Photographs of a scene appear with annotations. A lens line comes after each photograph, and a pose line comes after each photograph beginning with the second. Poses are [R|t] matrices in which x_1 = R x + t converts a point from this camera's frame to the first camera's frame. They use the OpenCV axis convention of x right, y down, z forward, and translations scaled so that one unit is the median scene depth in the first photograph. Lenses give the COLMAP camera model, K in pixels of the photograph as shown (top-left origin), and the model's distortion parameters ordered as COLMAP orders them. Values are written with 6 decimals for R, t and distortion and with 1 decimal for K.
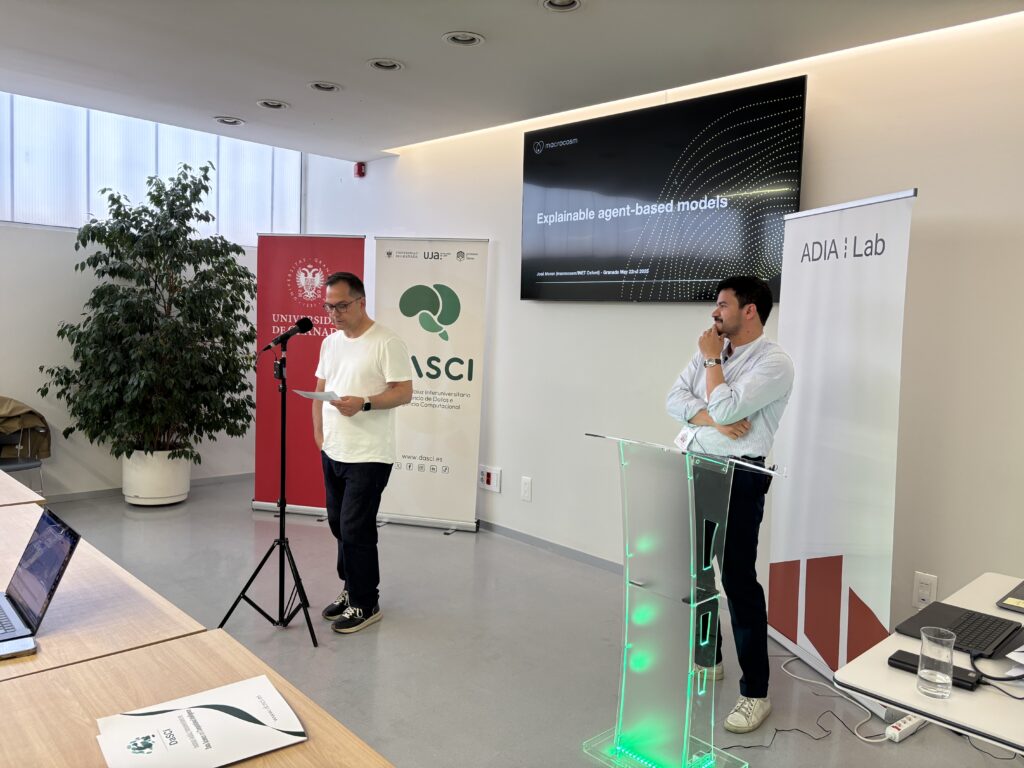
lens RADIAL K [[772.1, 0, 513.8], [0, 772.1, 391.9], [0, 0, 1]] dist [0.009198, -0.005908]
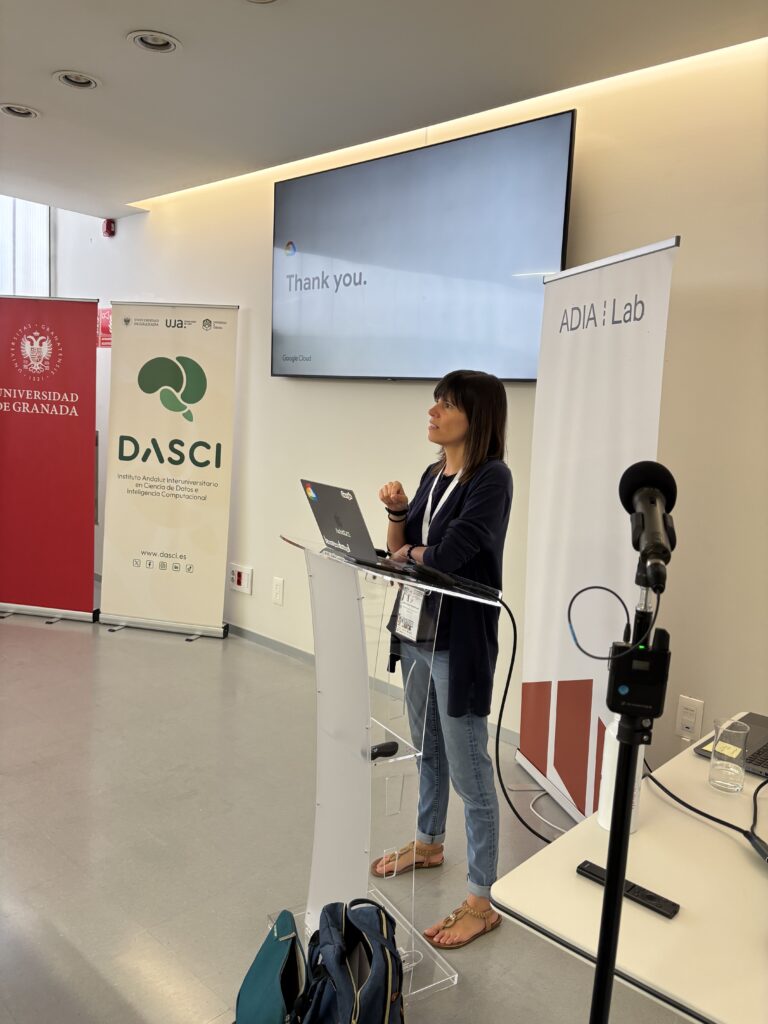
lens RADIAL K [[772.1, 0, 388.5], [0, 772.1, 511.9], [0, 0, 1]] dist [0.009198, -0.005908]
pose [[0.998512, 0.014092, 0.052675, 0.092274], [-0.016077, 0.999169, 0.037464, -0.000468], [-0.052103, -0.038255, 0.997909, 0.103434]]
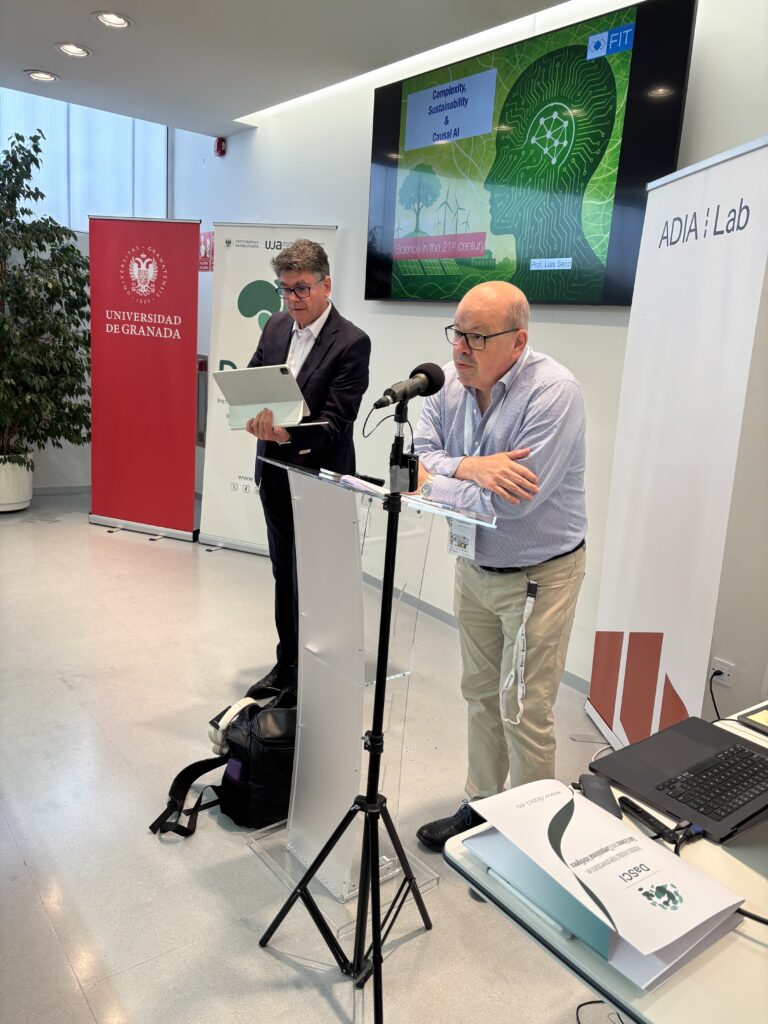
lens RADIAL K [[772.1, 0, 390.6], [0, 772.1, 524.3], [0, 0, 1]] dist [0.009198, -0.005908]
pose [[0.991732, 0.066142, -0.109966, 0.137450], [-0.050475, 0.988920, 0.139604, 0.003763], [0.117981, -0.132900, 0.984082, 0.125987]]
